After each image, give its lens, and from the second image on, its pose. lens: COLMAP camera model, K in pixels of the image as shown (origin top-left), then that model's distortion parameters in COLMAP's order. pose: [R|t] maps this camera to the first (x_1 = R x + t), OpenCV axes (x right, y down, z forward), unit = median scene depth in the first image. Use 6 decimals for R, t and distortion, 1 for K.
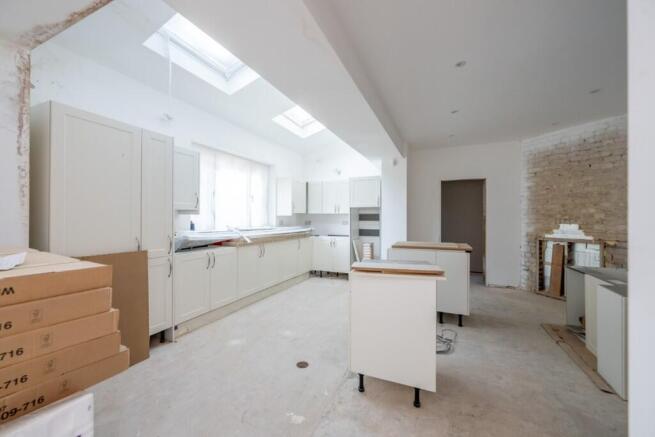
lens RADIAL K [[262.1, 0, 324.8], [0, 262.1, 214.8], [0, 0, 1]] dist [0.000605, 0.000013]
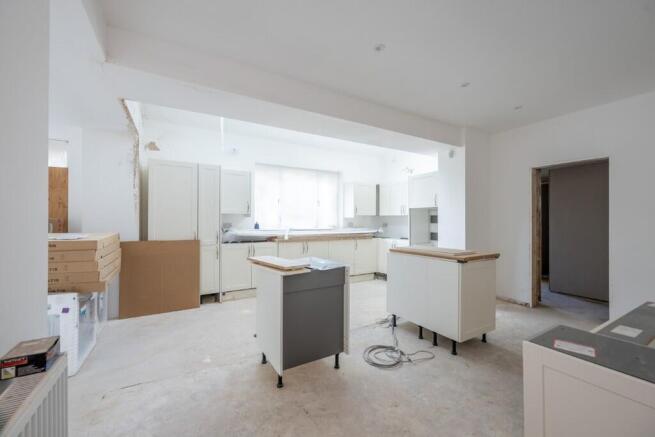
lens RADIAL K [[263.0, 0, 323.5], [0, 263.0, 217.9], [0, 0, 1]] dist [-0.001472, -0.000145]
pose [[0.808832, -0.005619, -0.588013, 0.418553], [0.006543, 0.999978, -0.000556, 0.003682], [0.588003, -0.003398, 0.808852, 0.073339]]
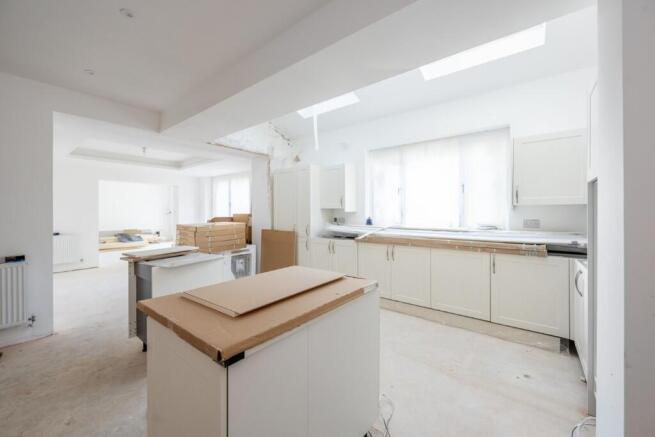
lens RADIAL K [[262.1, 0, 324.8], [0, 262.1, 214.8], [0, 0, 1]] dist [0.000605, 0.000013]
pose [[-0.265031, -0.002119, -0.964238, 0.512354], [0.008664, 0.999952, -0.004579, 0.011937], [0.964201, -0.009568, -0.265000, 0.815976]]
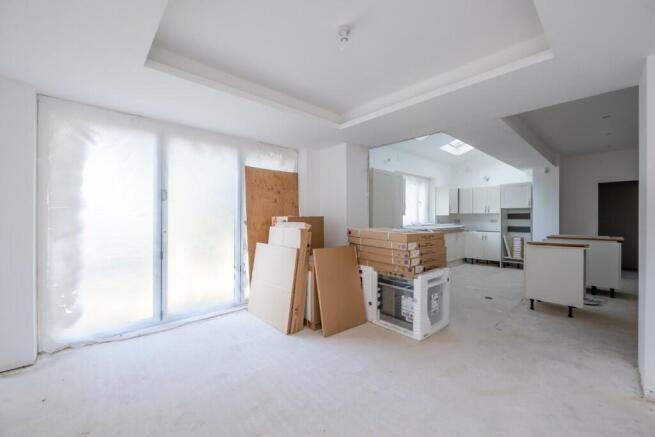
lens RADIAL K [[263.0, 0, 323.5], [0, 263.0, 217.9], [0, 0, 1]] dist [-0.001472, -0.000145]
pose [[0.915579, -0.002030, -0.402133, -0.181837], [0.007100, 0.999913, 0.011119, -0.003391], [0.402076, -0.013036, 0.915514, -0.507058]]
